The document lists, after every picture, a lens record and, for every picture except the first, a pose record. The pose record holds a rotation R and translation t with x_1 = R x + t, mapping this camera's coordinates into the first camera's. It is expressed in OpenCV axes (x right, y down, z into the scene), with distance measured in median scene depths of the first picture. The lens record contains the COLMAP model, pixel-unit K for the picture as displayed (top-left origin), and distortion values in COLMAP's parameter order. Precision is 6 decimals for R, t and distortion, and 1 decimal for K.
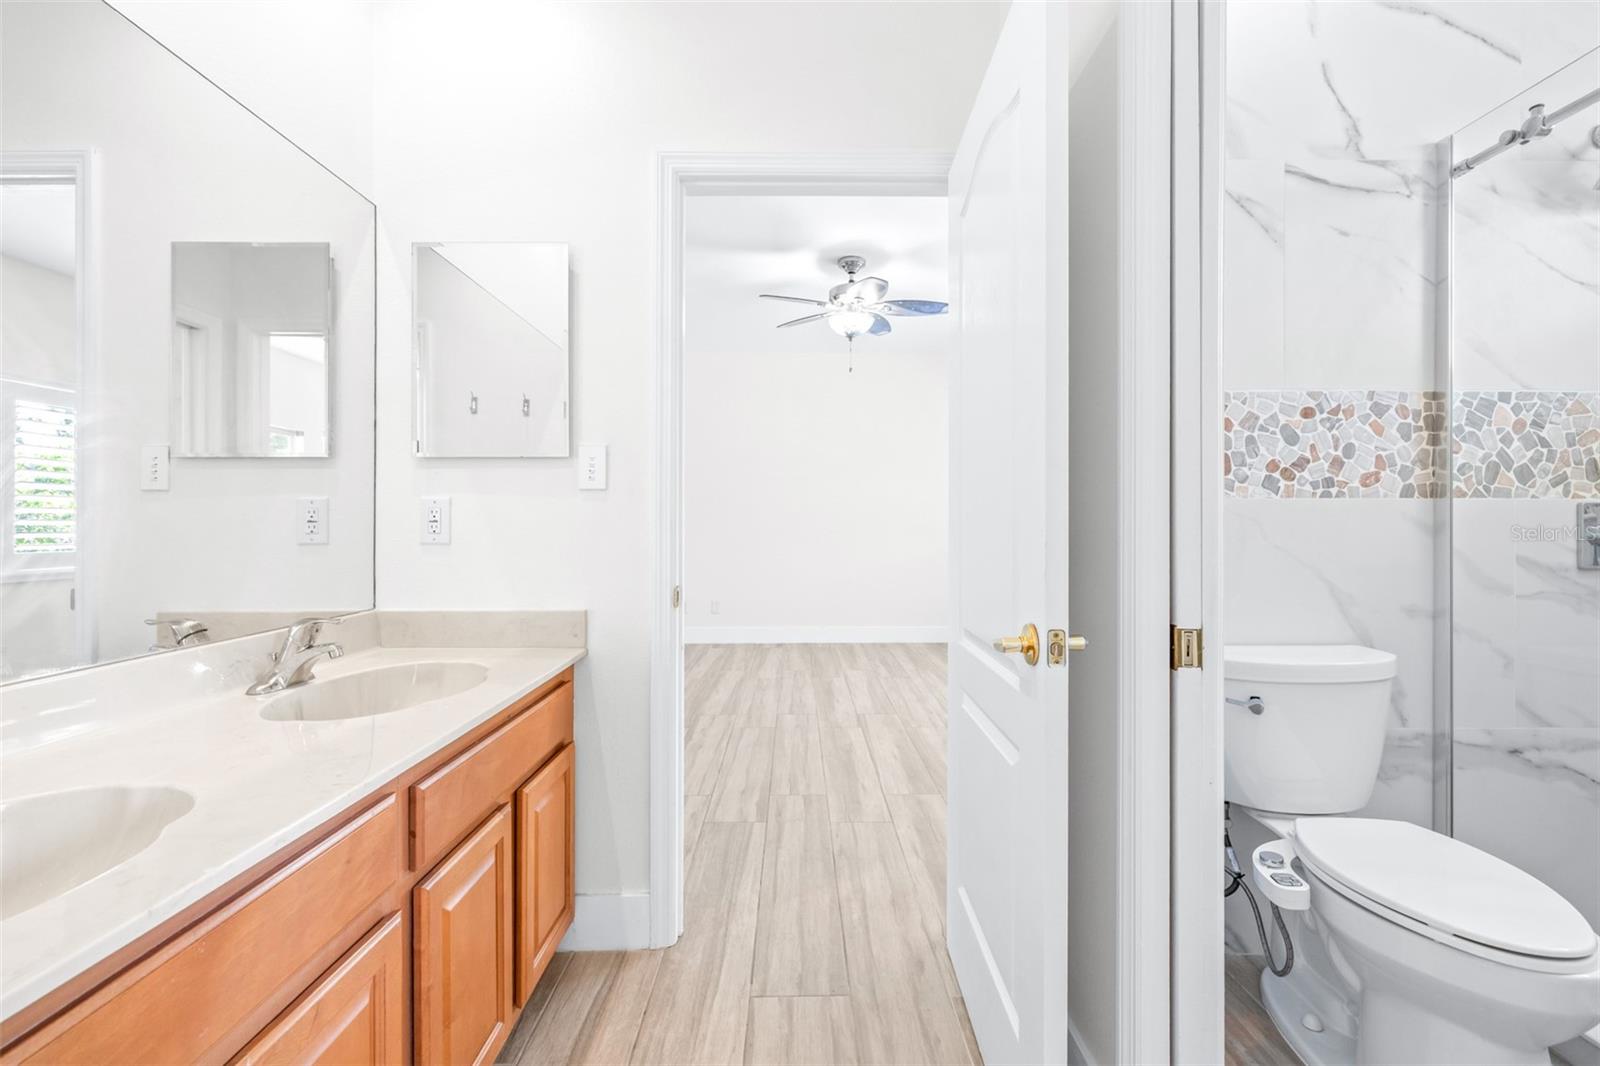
lens RADIAL K [[680.2, 0, 812.4], [0, 680.2, 525.5], [0, 0, 1]] dist [0.002726, 0.000380]
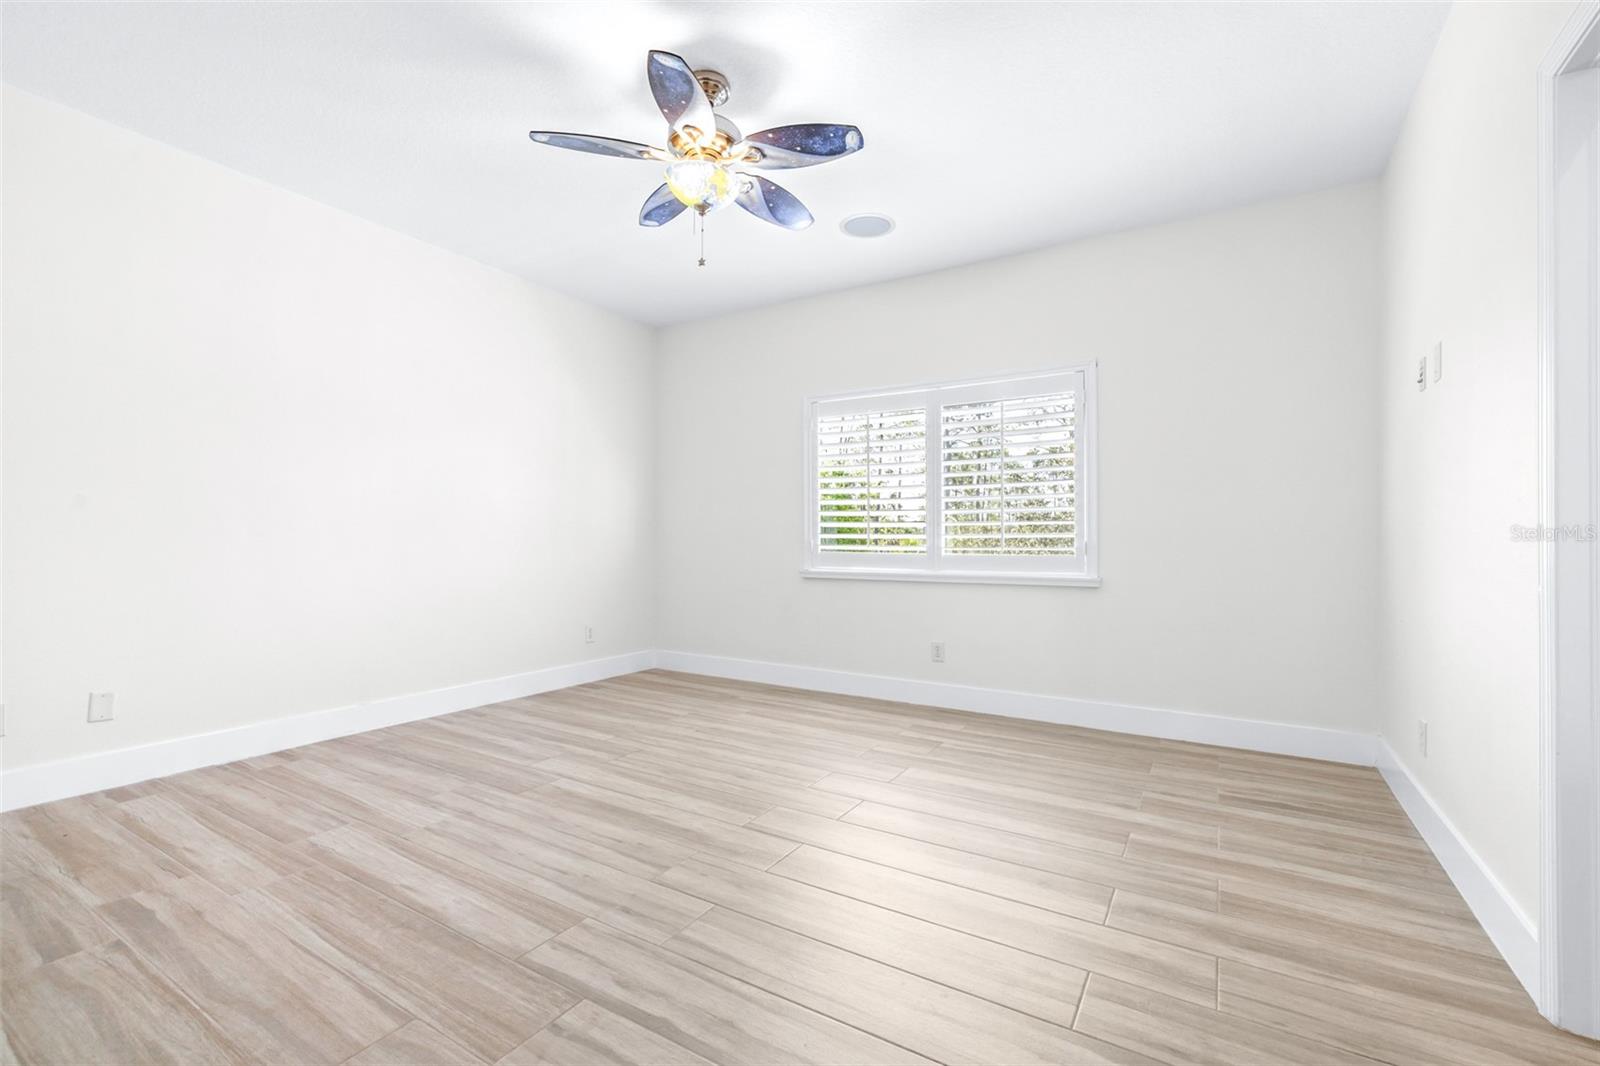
lens RADIAL K [[680.2, 0, 787.3], [0, 680.2, 539.1], [0, 0, 1]] dist [0.002726, 0.000380]
pose [[0.547714, 0.001079, 0.836665, -0.476964], [-0.002176, 0.999998, 0.000135, 0.020653], [-0.836663, -0.001895, 0.547715, 0.701725]]
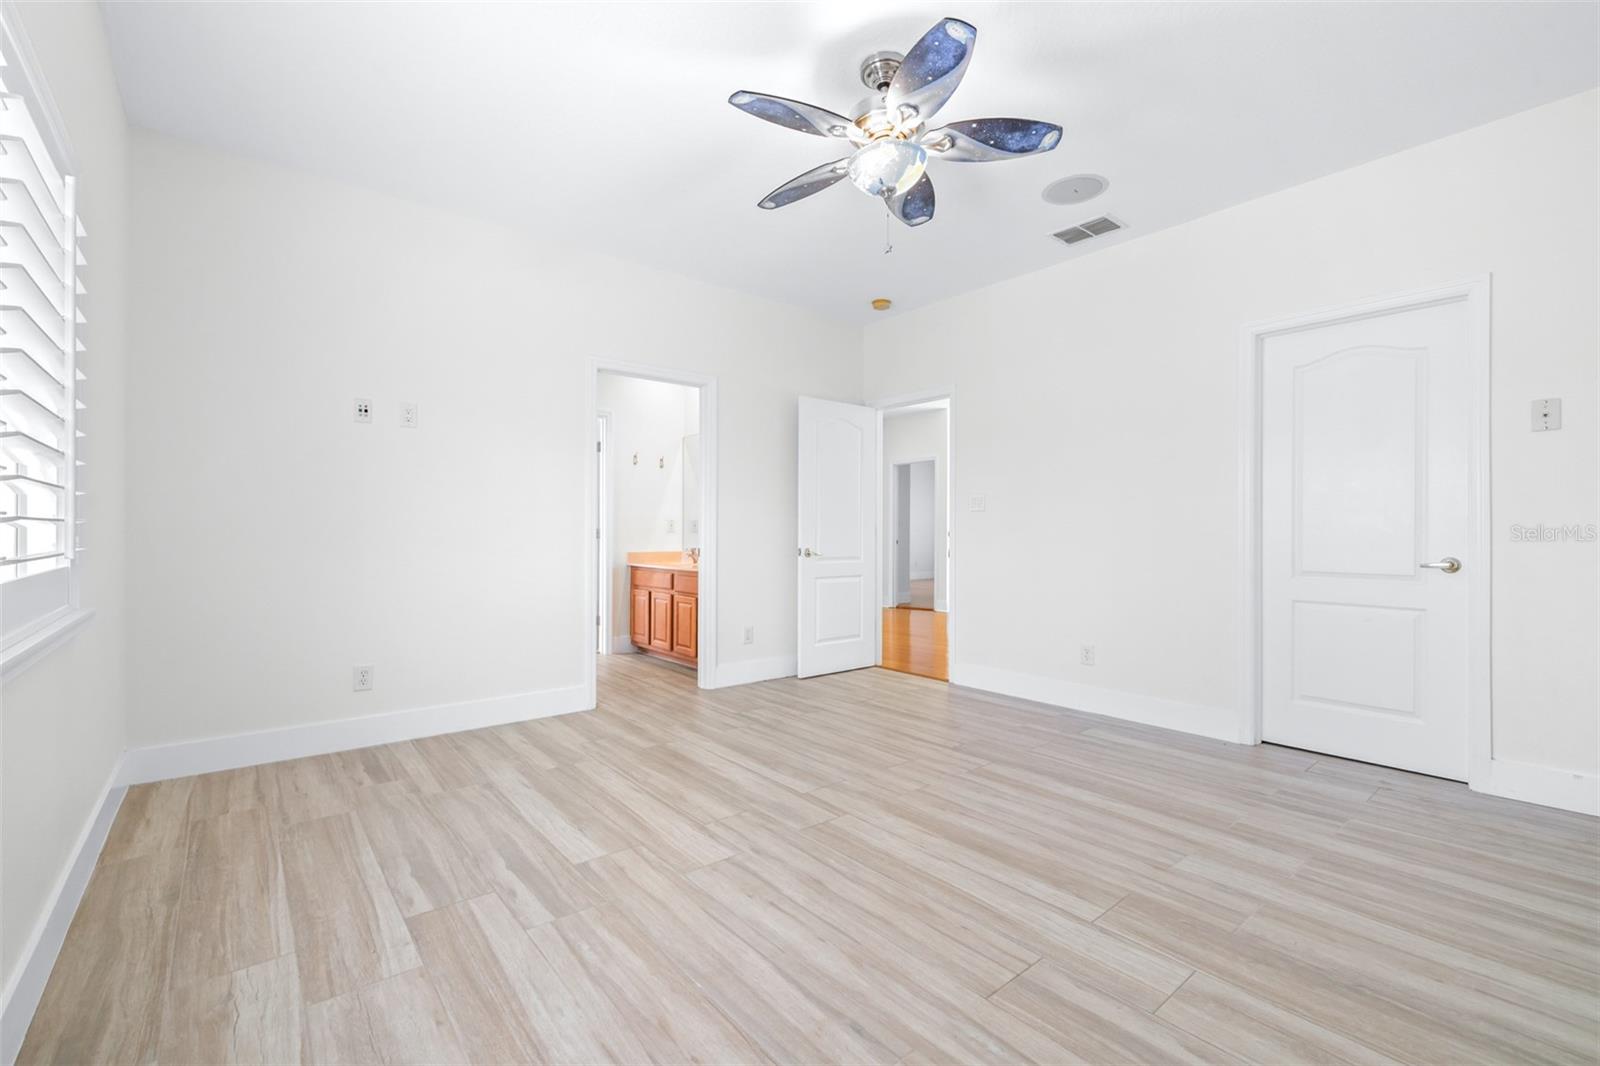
lens RADIAL K [[680.2, 0, 805.4], [0, 680.2, 534.9], [0, 0, 1]] dist [0.002726, 0.000380]
pose [[-0.778787, -0.004458, -0.627272, 0.554921], [-0.005255, 0.999986, -0.000583, 0.019385], [0.627266, 0.002842, -0.778800, 1.641929]]
